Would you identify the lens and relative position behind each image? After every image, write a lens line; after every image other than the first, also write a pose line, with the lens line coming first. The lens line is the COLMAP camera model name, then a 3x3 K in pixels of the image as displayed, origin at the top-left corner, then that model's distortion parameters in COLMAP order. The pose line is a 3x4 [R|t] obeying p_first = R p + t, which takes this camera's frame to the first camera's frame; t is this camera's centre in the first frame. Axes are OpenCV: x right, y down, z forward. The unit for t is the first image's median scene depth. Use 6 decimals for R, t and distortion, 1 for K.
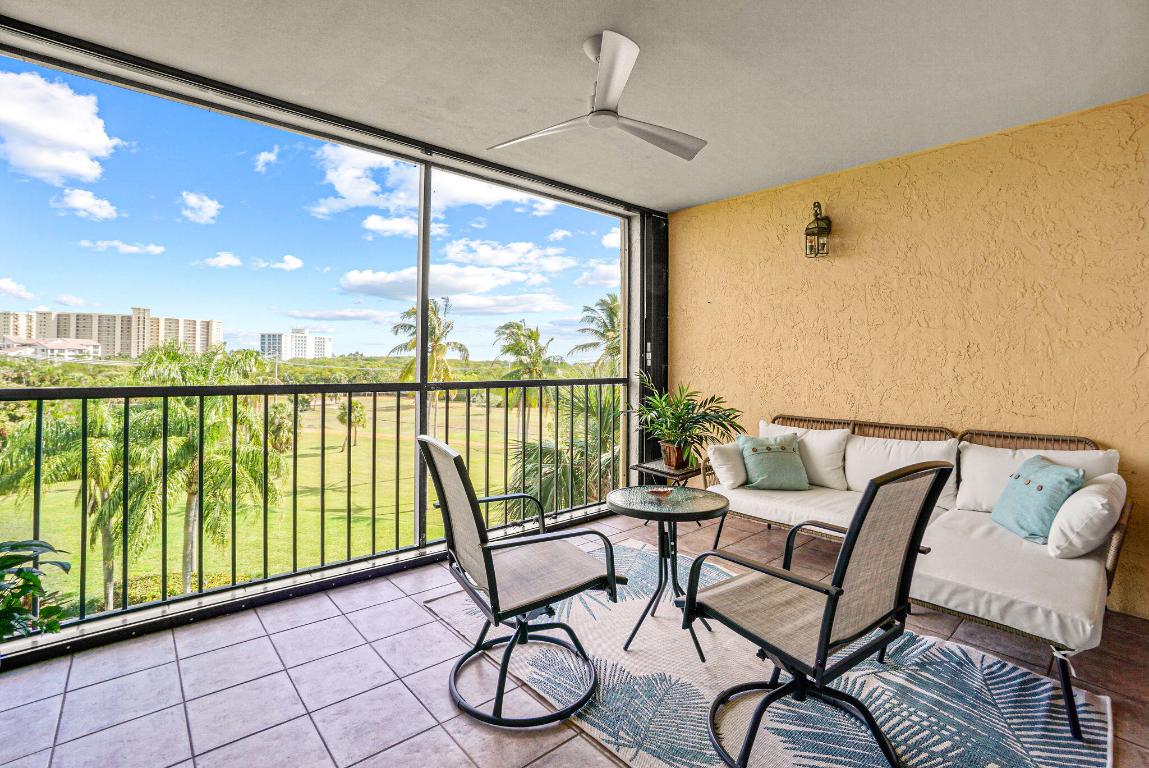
lens RADIAL K [[514.1, 0, 565.3], [0, 514.1, 365.6], [0, 0, 1]] dist [-0.063784, 0.023969]
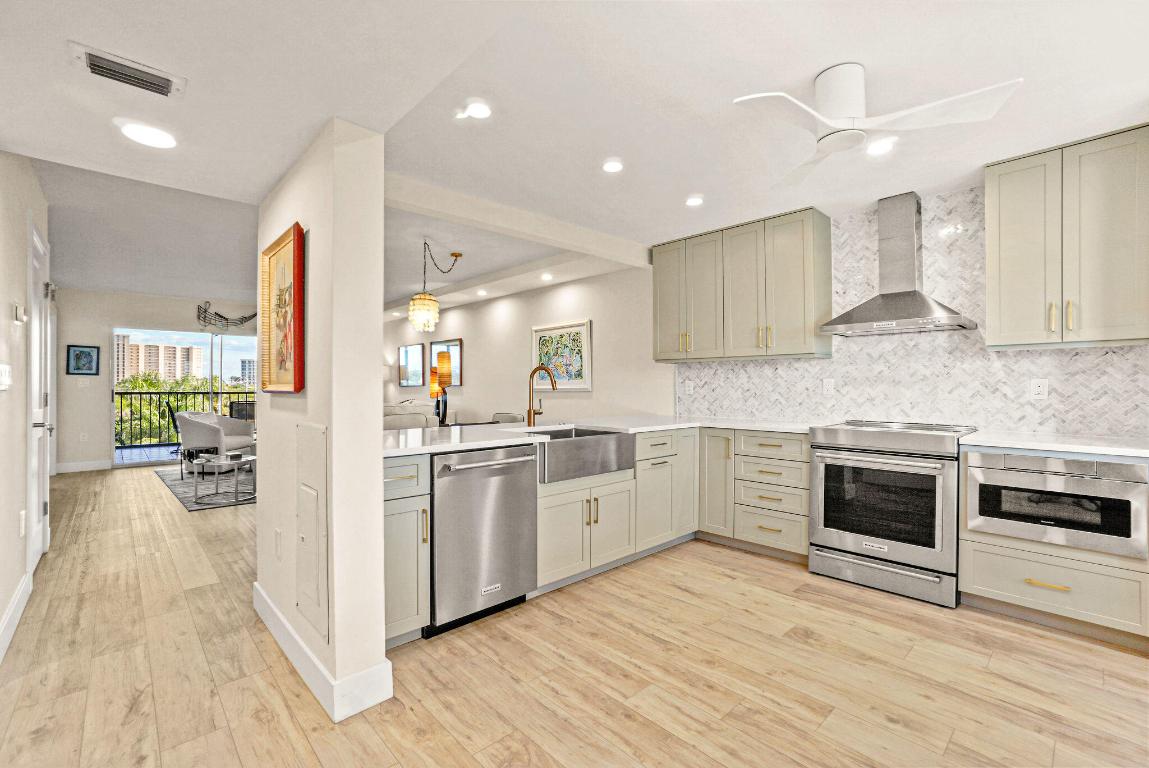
lens RADIAL K [[506.5, 0, 572.1], [0, 506.5, 386.3], [0, 0, 1]] dist [-0.053675, 0.025430]
pose [[0.999307, -0.009700, 0.035949, 0.186997], [0.009810, 0.999948, -0.002897, 0.002808], [-0.035919, 0.003247, 0.999349, -0.229248]]
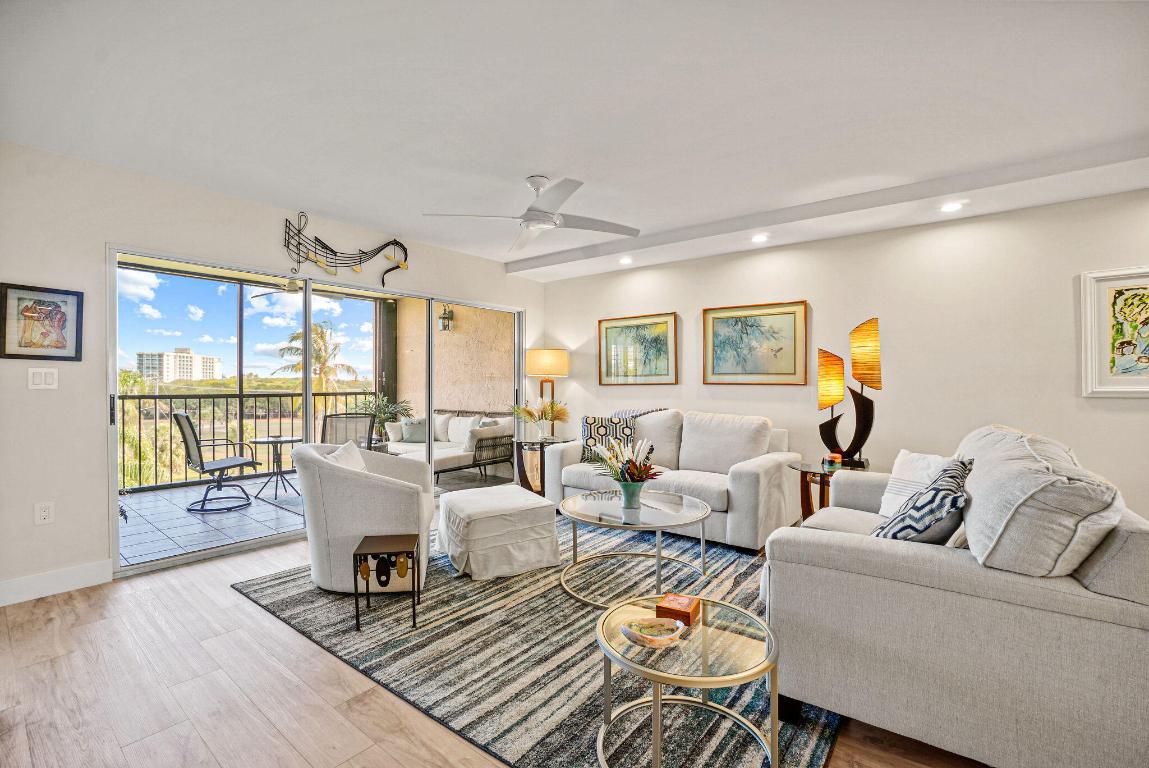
lens RADIAL K [[508.8, 0, 570.4], [0, 508.8, 383.7], [0, 0, 1]] dist [-0.061718, 0.024041]
pose [[0.984074, -0.009793, 0.177489, 0.065120], [0.009951, 0.999950, 0.000002, 0.000501], [-0.177480, 0.001764, 0.984123, -0.115372]]
